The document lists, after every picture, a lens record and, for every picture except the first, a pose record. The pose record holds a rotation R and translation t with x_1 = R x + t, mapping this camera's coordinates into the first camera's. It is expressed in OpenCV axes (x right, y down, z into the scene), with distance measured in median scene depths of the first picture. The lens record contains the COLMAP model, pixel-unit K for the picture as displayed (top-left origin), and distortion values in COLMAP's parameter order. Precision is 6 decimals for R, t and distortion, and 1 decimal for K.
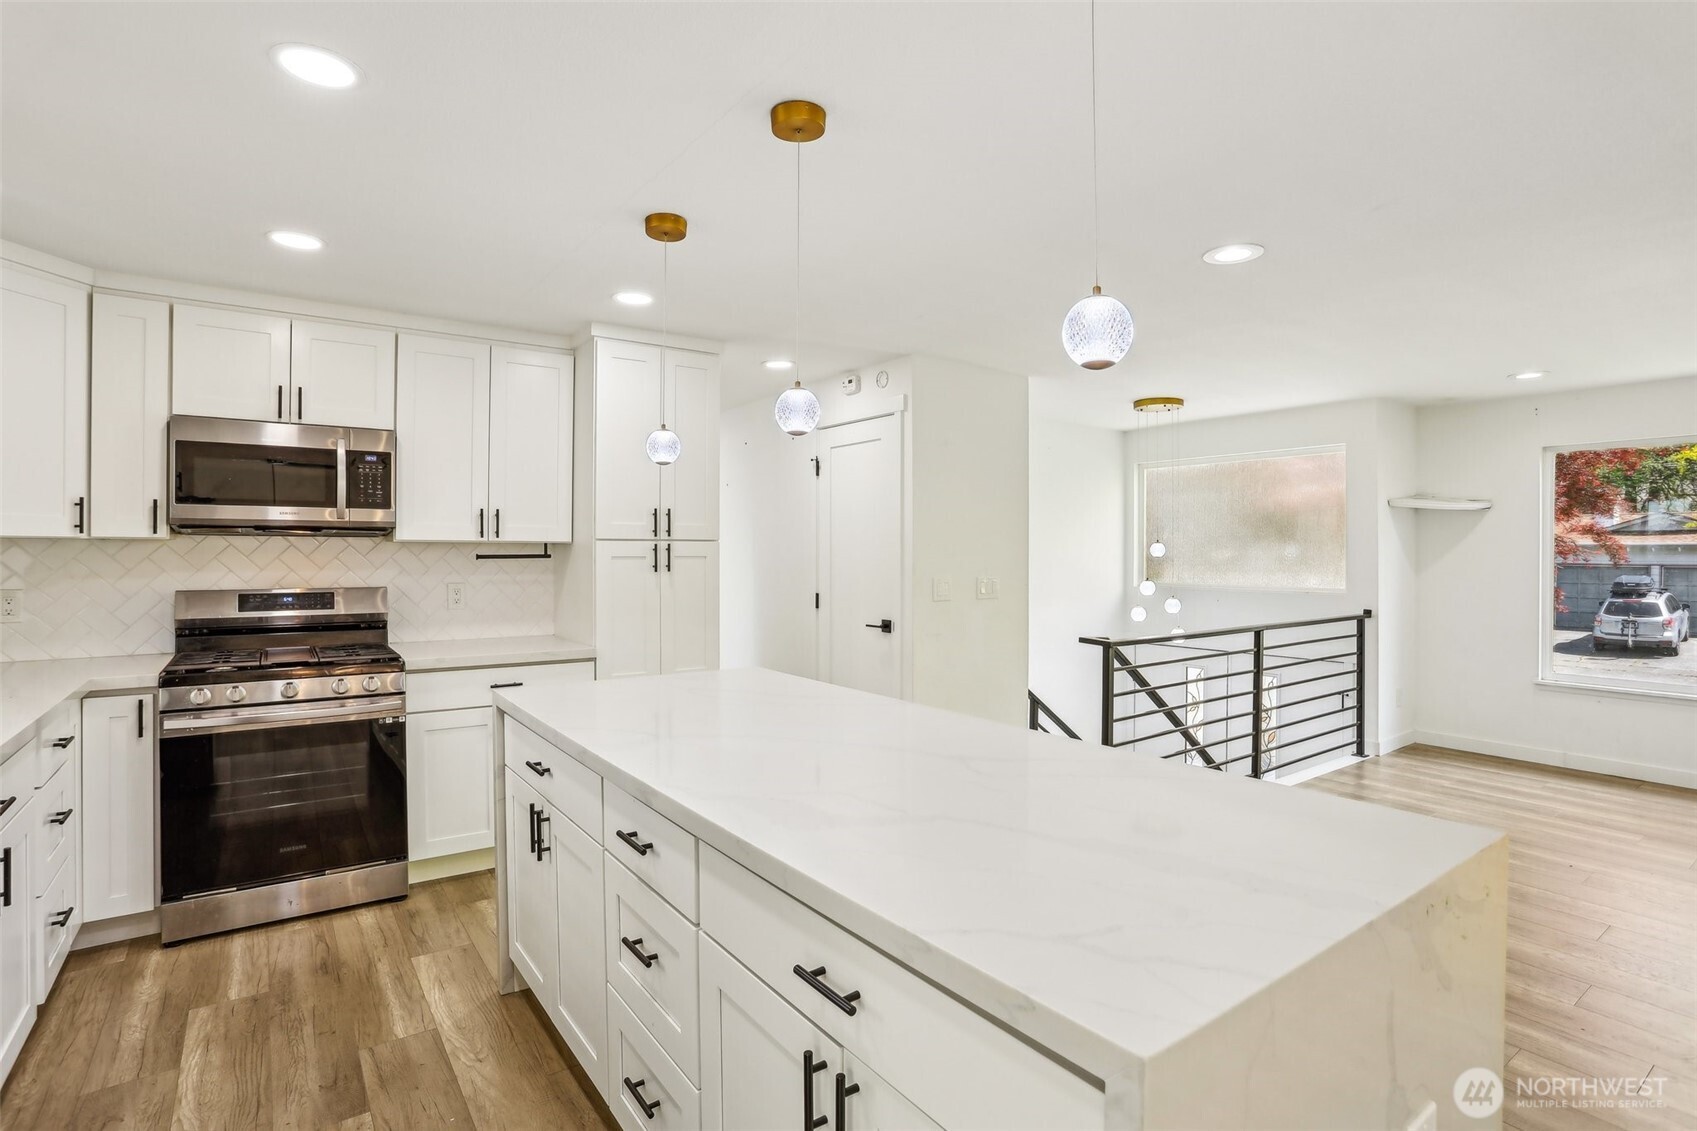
lens RADIAL K [[825.1, 0, 851.0], [0, 825.1, 559.8], [0, 0, 1]] dist [-0.037518, 0.012052]
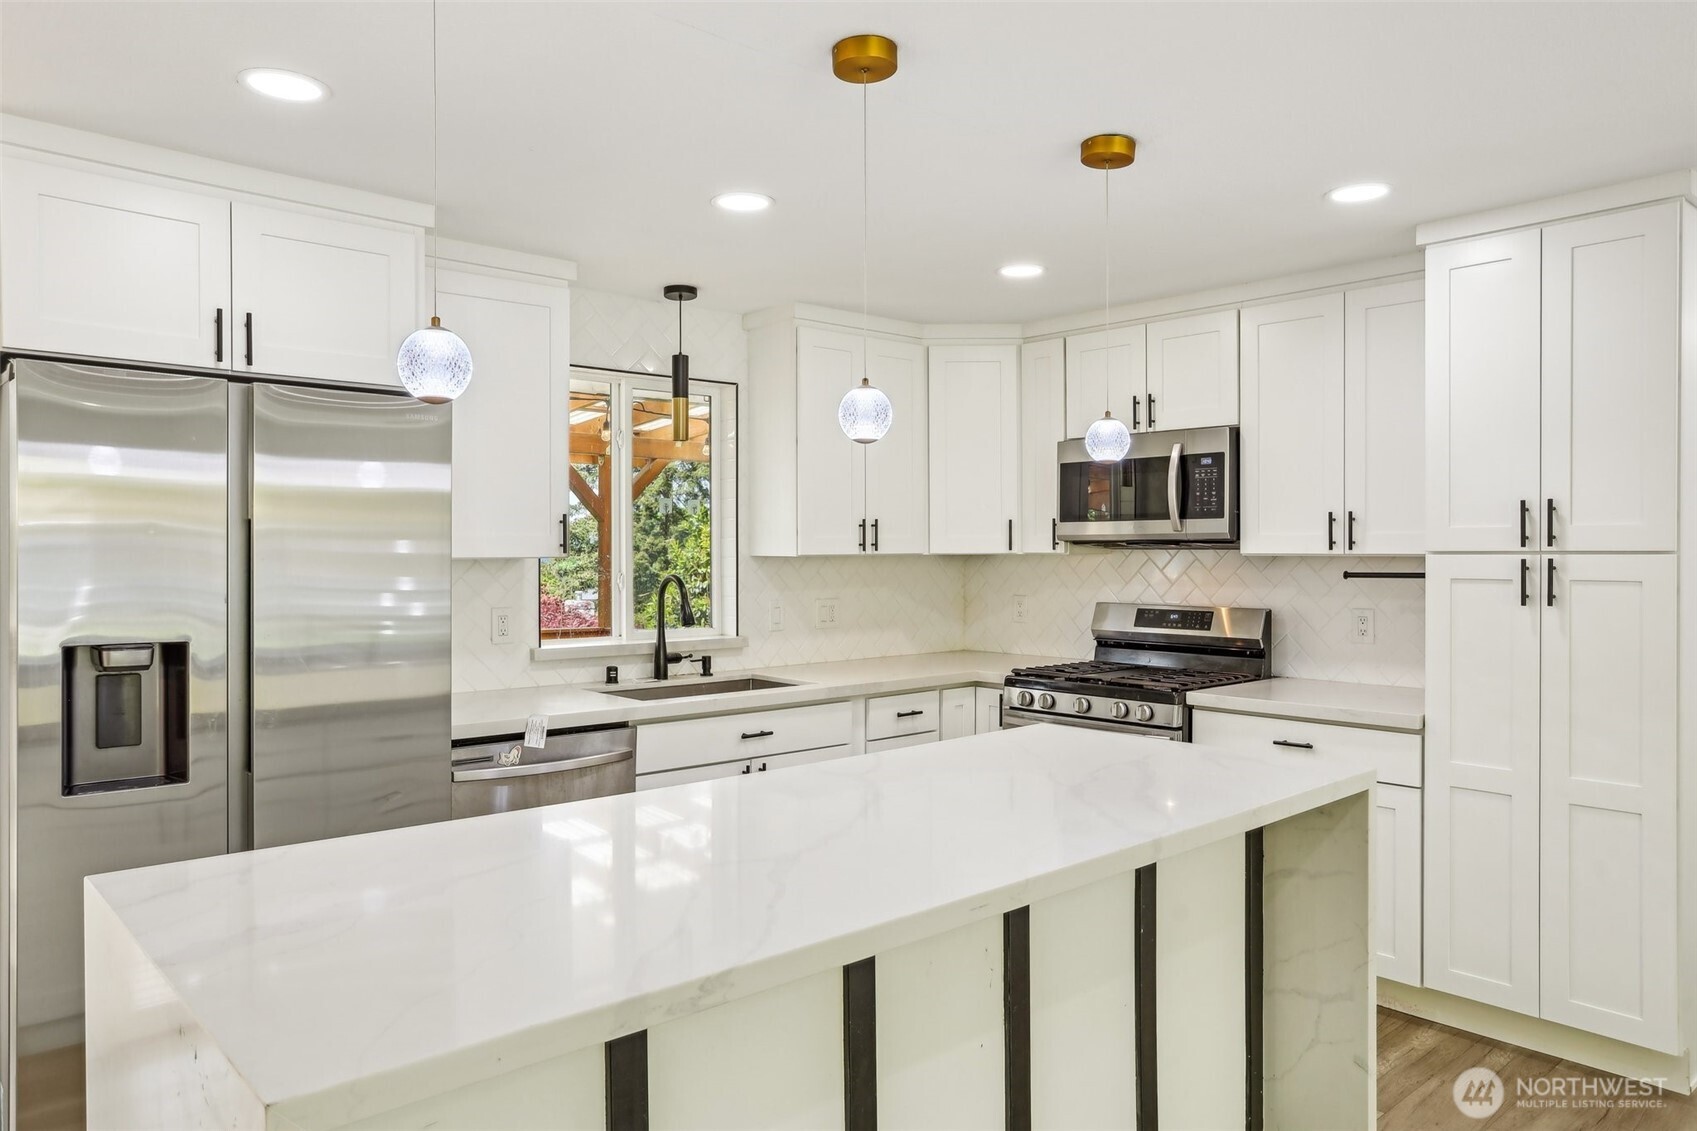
lens RADIAL K [[1172.9, 0, 849.4], [0, 1172.9, 560.0], [0, 0, 1]] dist [-0.046004, 0.000375]
pose [[0.118856, 0.006642, -0.992889, 0.599367], [-0.007863, 0.999953, 0.005748, -0.021640], [0.992880, 0.007124, 0.118903, 0.457180]]
